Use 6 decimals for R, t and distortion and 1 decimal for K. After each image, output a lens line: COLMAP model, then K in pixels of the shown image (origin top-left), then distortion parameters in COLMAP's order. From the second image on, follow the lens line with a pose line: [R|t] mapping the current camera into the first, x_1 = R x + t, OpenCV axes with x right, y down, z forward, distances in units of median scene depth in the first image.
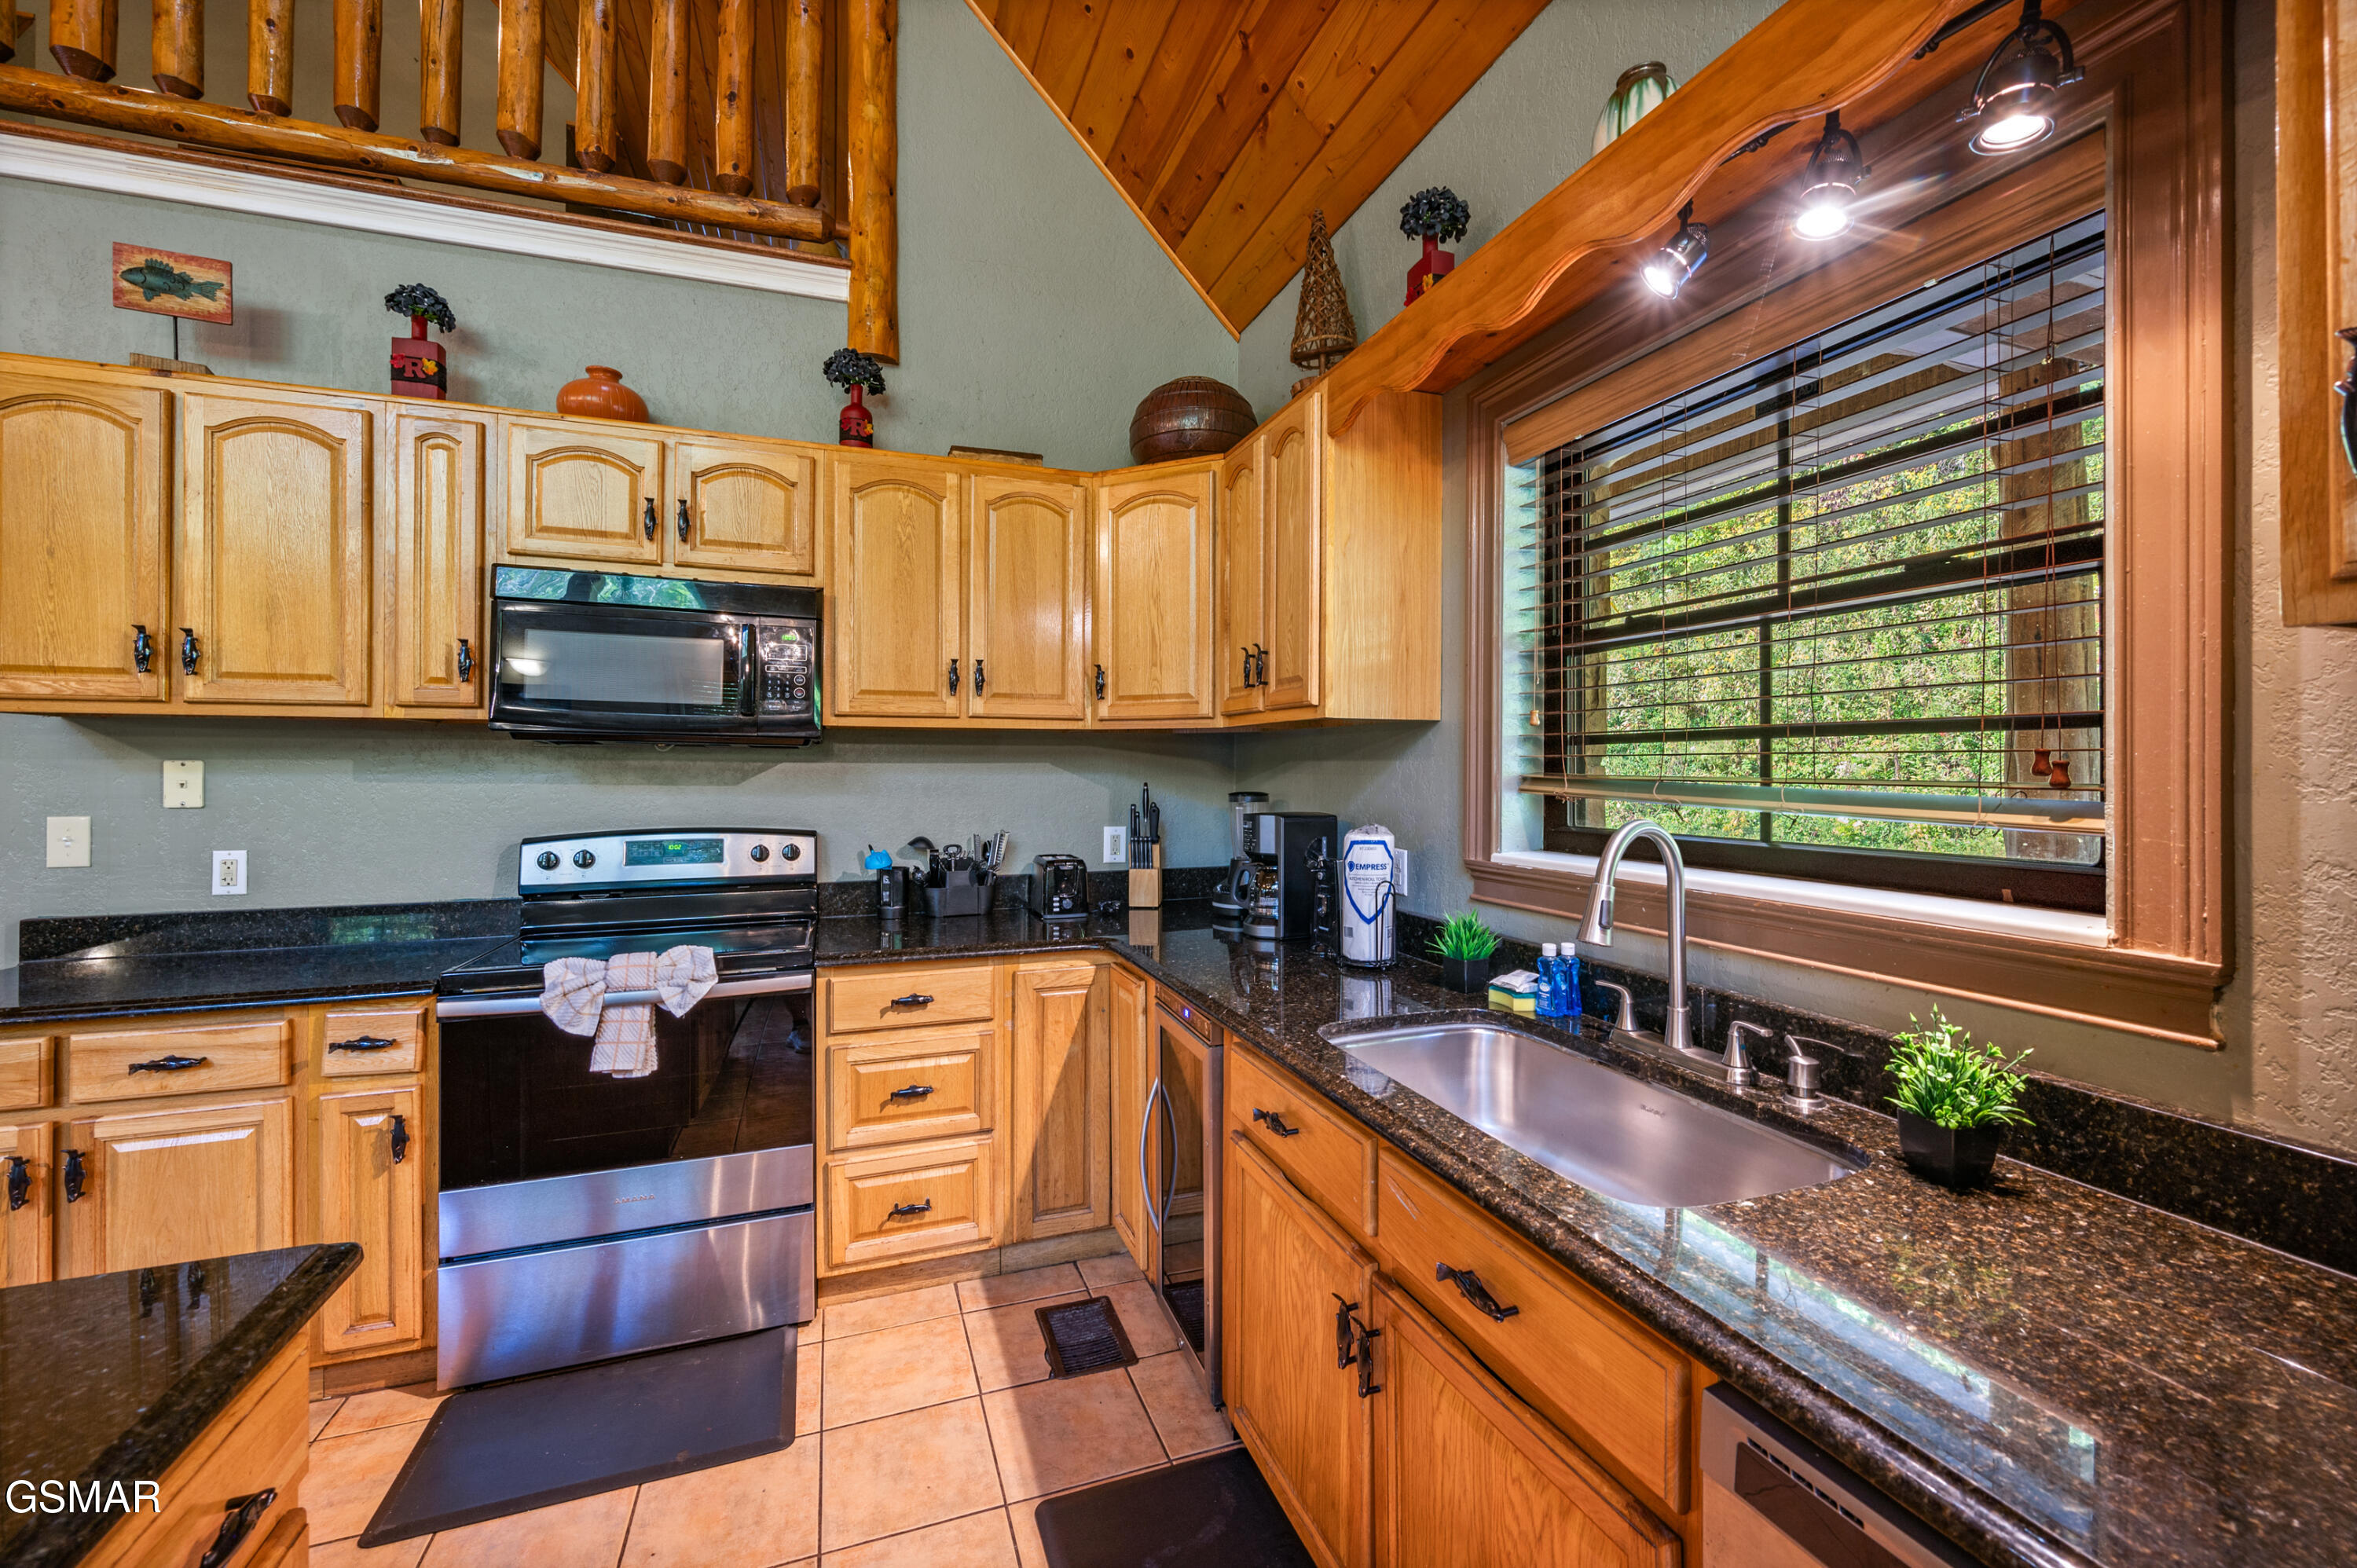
lens RADIAL K [[939.2, 0, 1194.5], [0, 939.2, 774.5], [0, 0, 1]] dist [-0.001807, 0.000081]
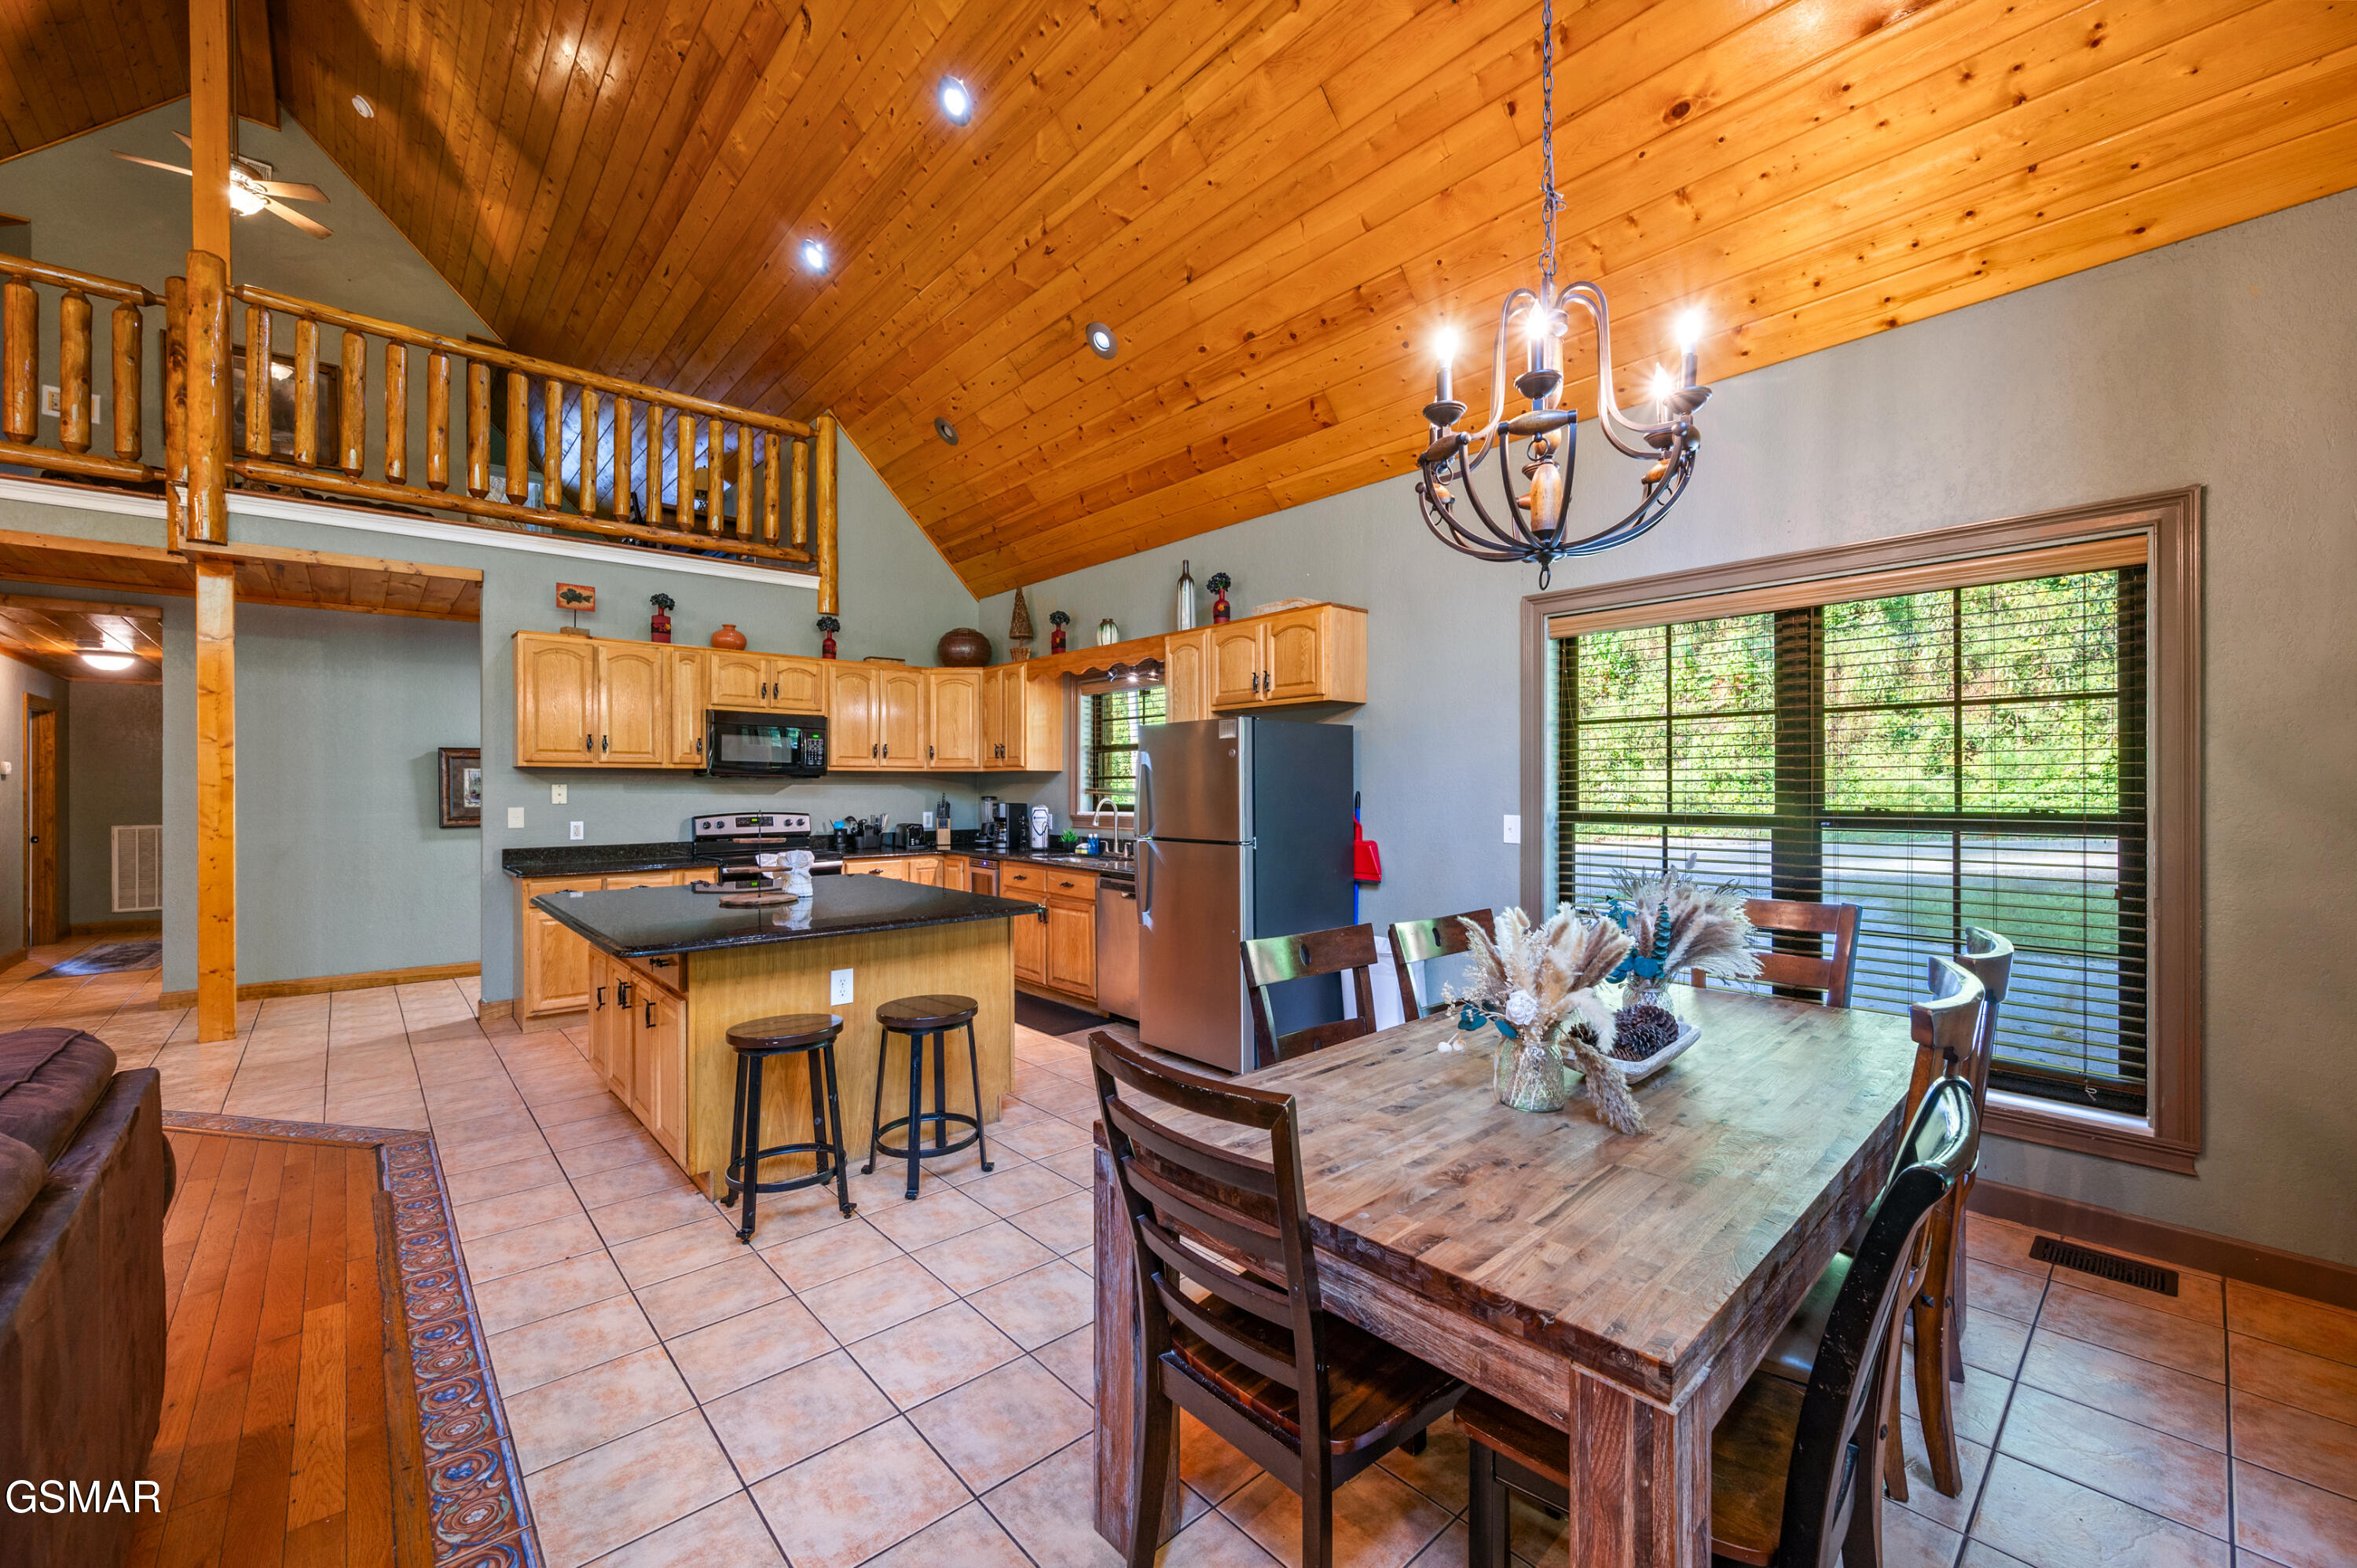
lens RADIAL K [[939.2, 0, 1177.2], [0, 939.2, 784.6], [0, 0, 1]] dist [-0.001807, 0.000081]
pose [[0.933266, -0.001544, 0.359184, -0.422715], [0.004979, 0.999950, -0.008639, 0.013125], [-0.359153, 0.009851, 0.933227, -1.721529]]
